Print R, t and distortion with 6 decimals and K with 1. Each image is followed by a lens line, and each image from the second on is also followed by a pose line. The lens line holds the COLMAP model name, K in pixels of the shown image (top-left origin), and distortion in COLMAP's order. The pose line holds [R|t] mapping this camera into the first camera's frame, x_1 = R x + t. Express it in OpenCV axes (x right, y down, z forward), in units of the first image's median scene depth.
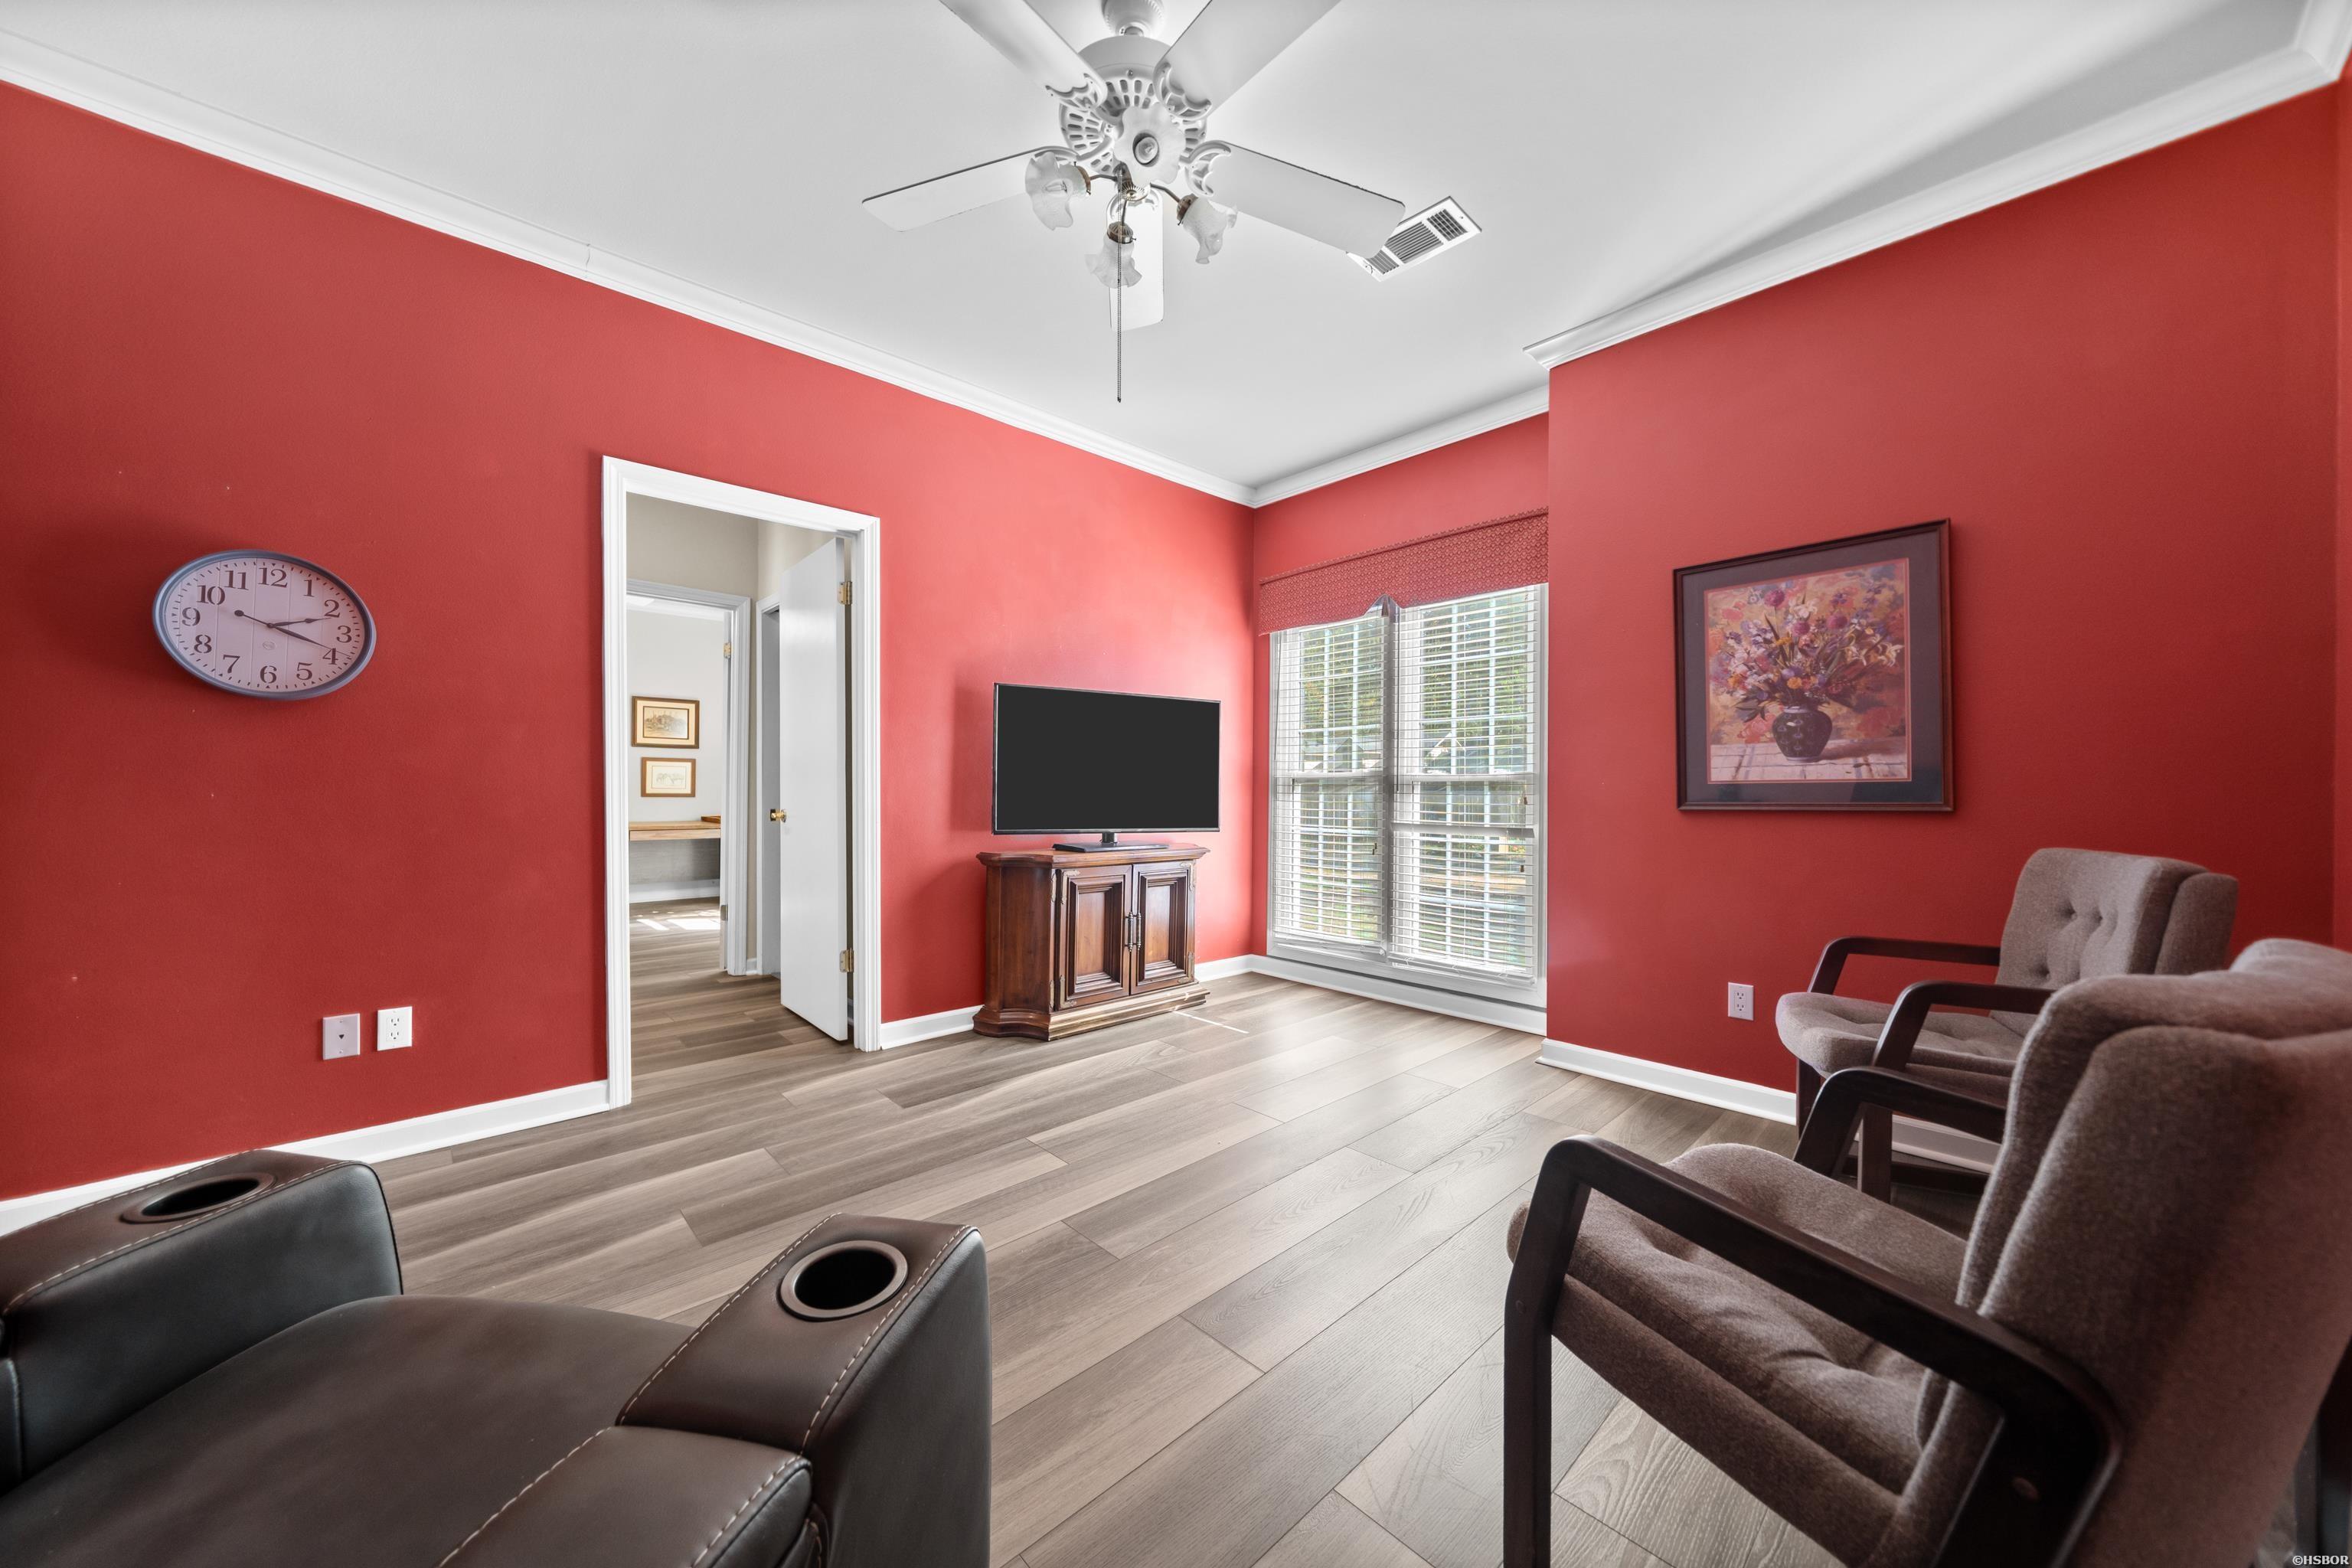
lens RADIAL K [[813.4, 0, 1193.5], [0, 813.4, 787.3], [0, 0, 1]] dist [-0.003144, -0.000178]
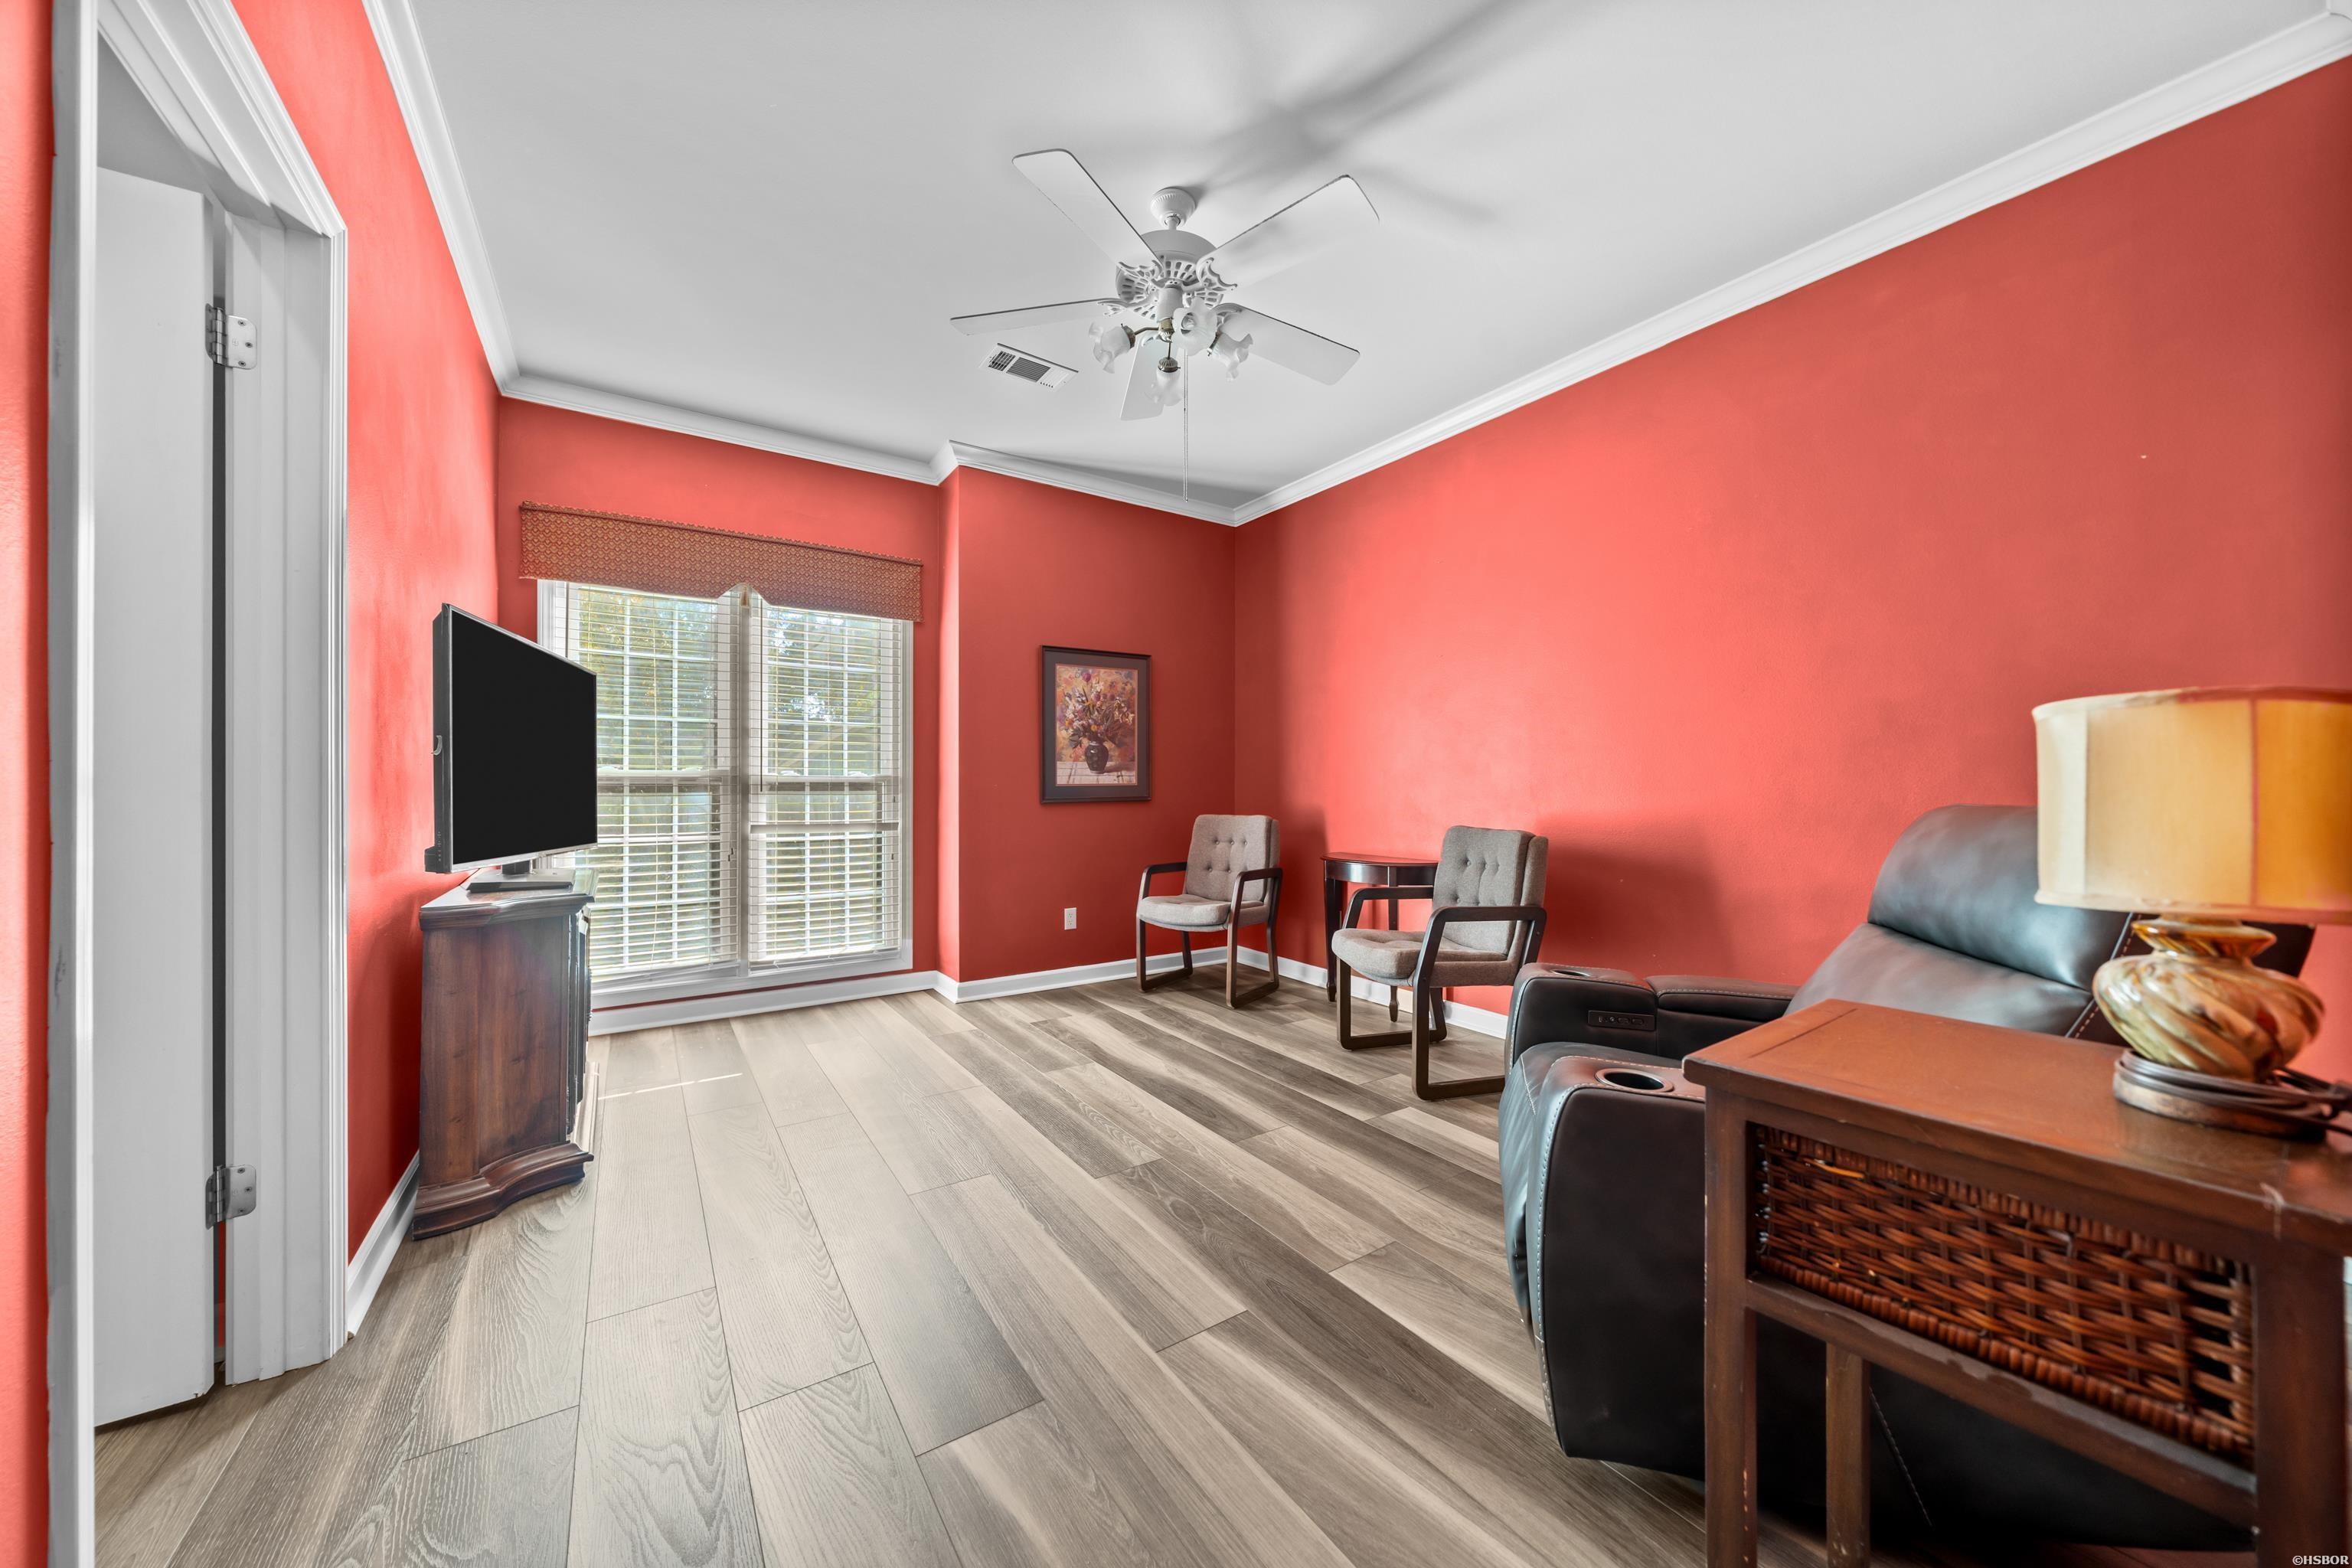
lens RADIAL K [[813.4, 0, 1179.4], [0, 813.4, 788.0], [0, 0, 1]] dist [-0.003144, -0.000178]
pose [[0.167330, -0.007121, 0.985875, -0.880960], [-0.004005, 0.999961, 0.007903, -0.013873], [-0.985893, -0.005271, 0.167295, 0.493646]]
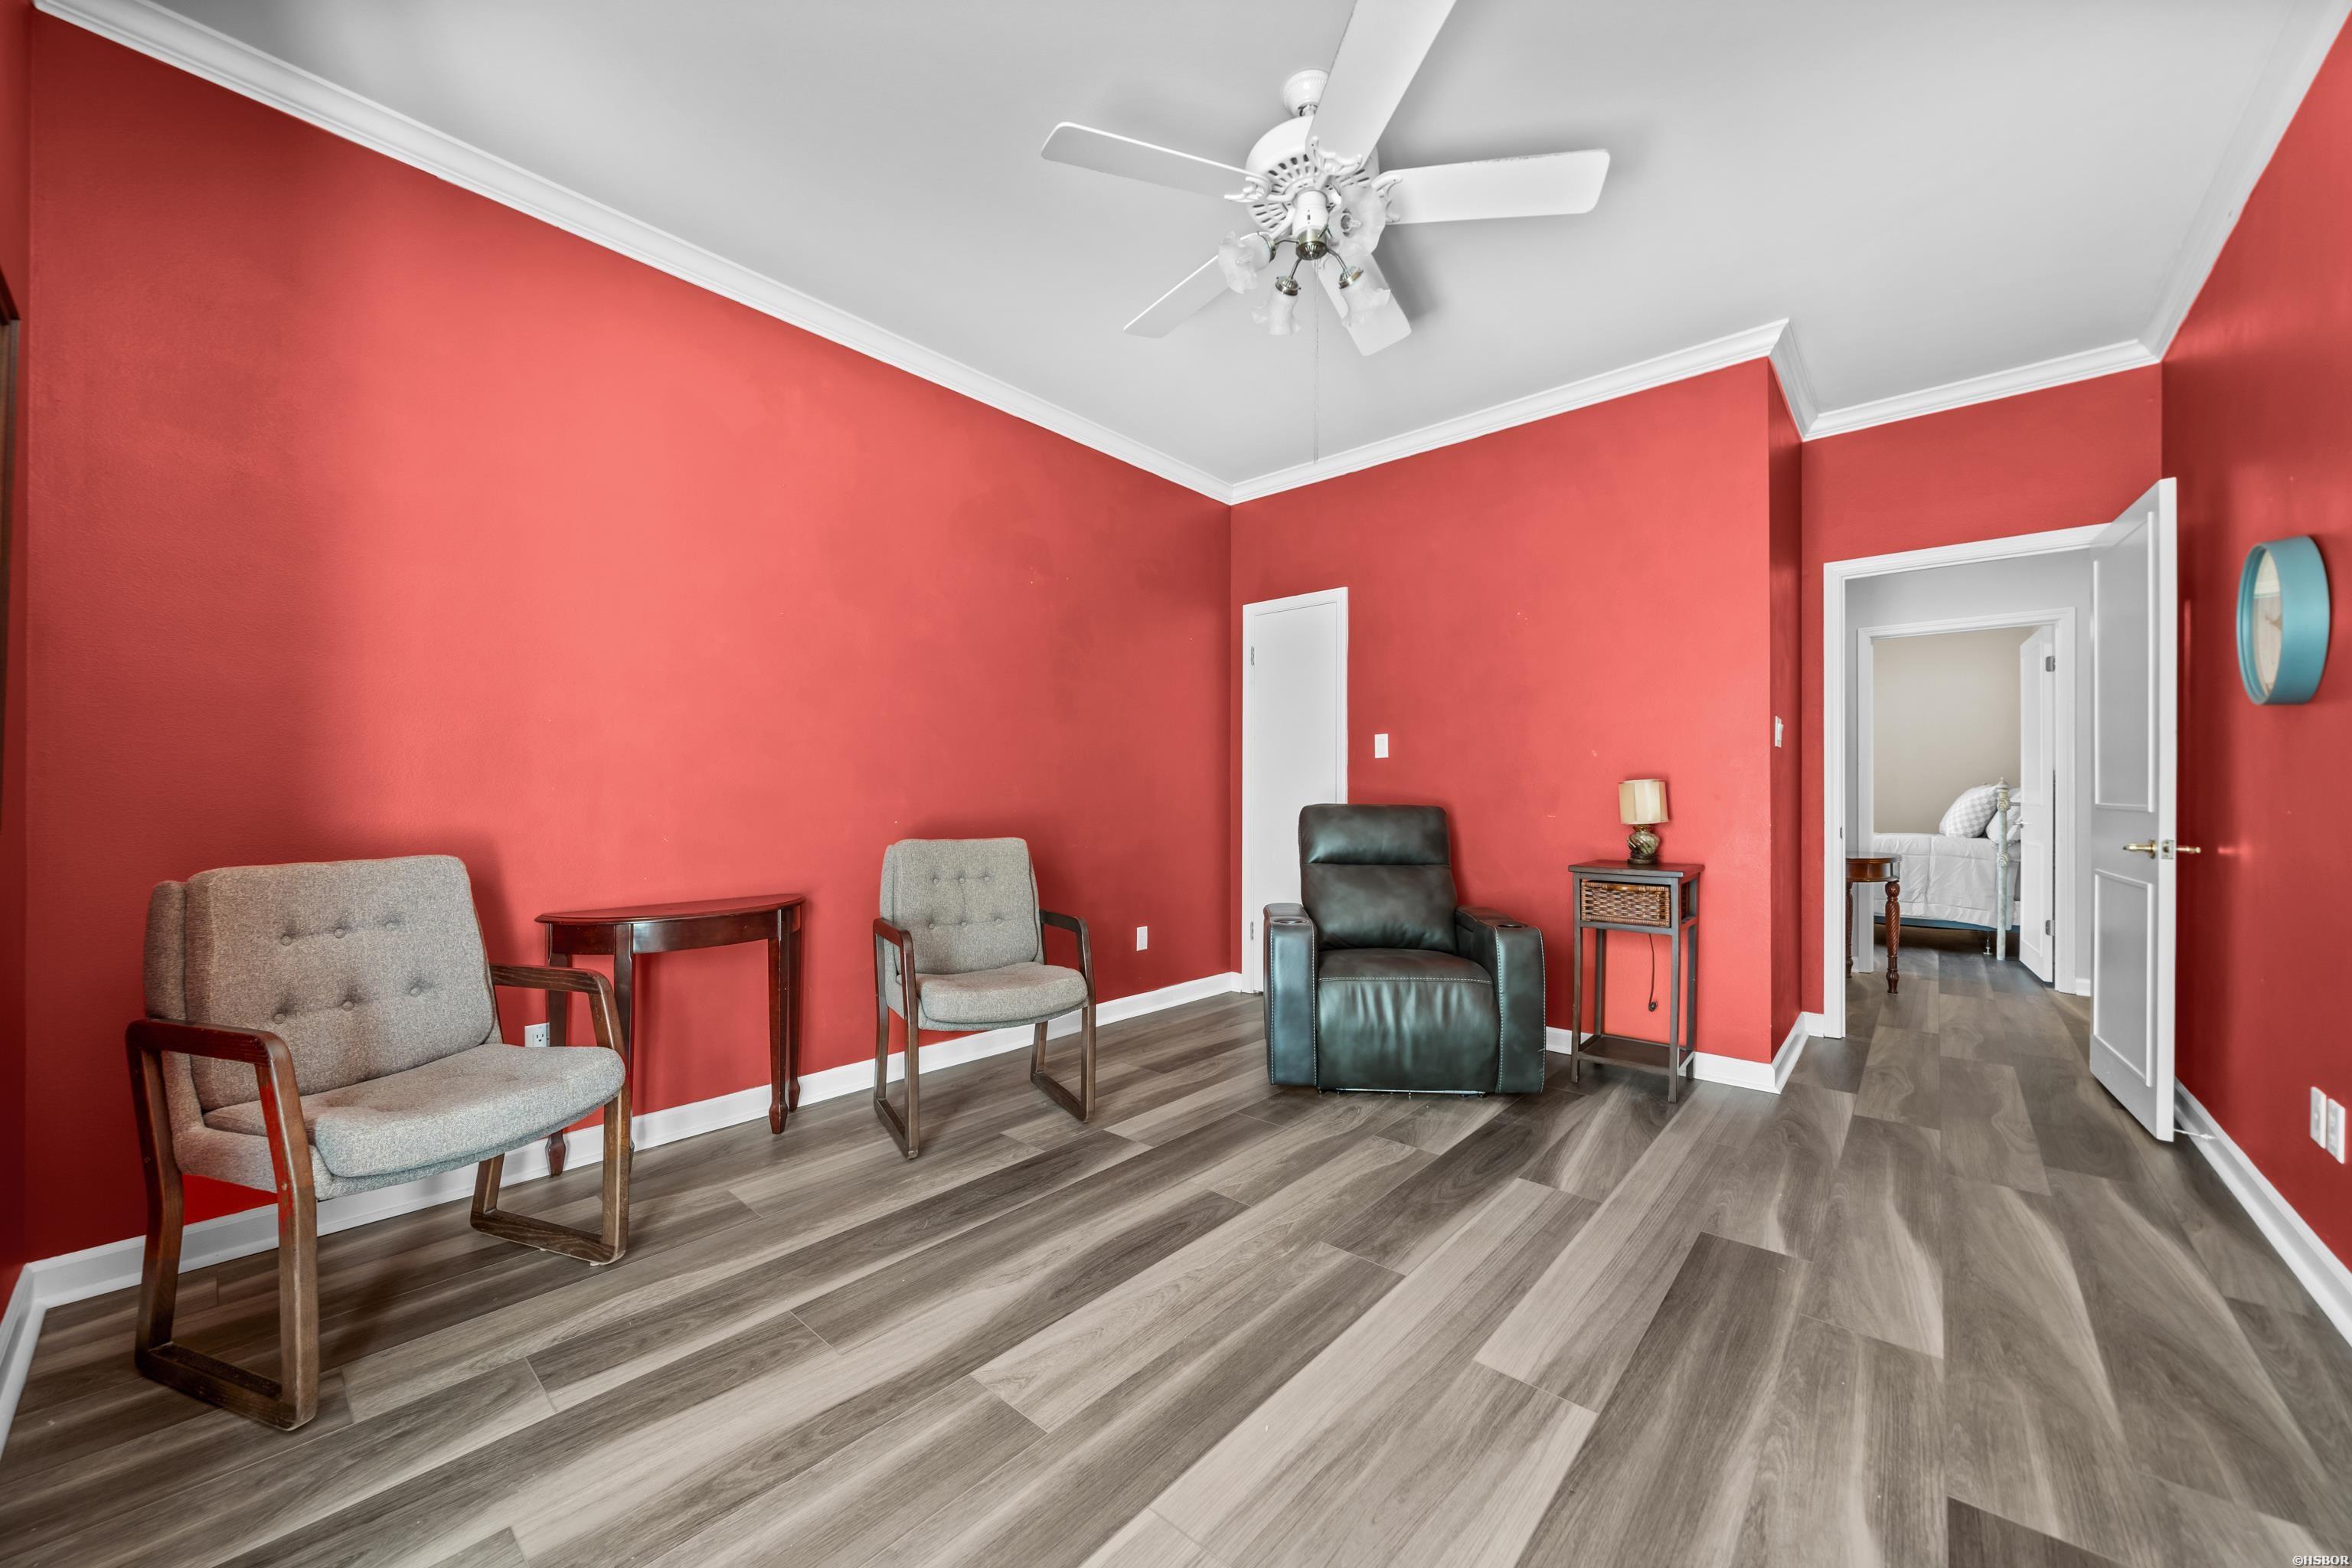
lens RADIAL K [[895.2, 0, 1173.7], [0, 895.2, 791.3], [0, 0, 1]] dist [0.000351, 0.000018]
pose [[-0.995139, -0.015467, -0.097257, 0.147220], [-0.015366, 0.999880, -0.001783, -0.008175], [0.097273, -0.000280, -0.995258, 1.401561]]
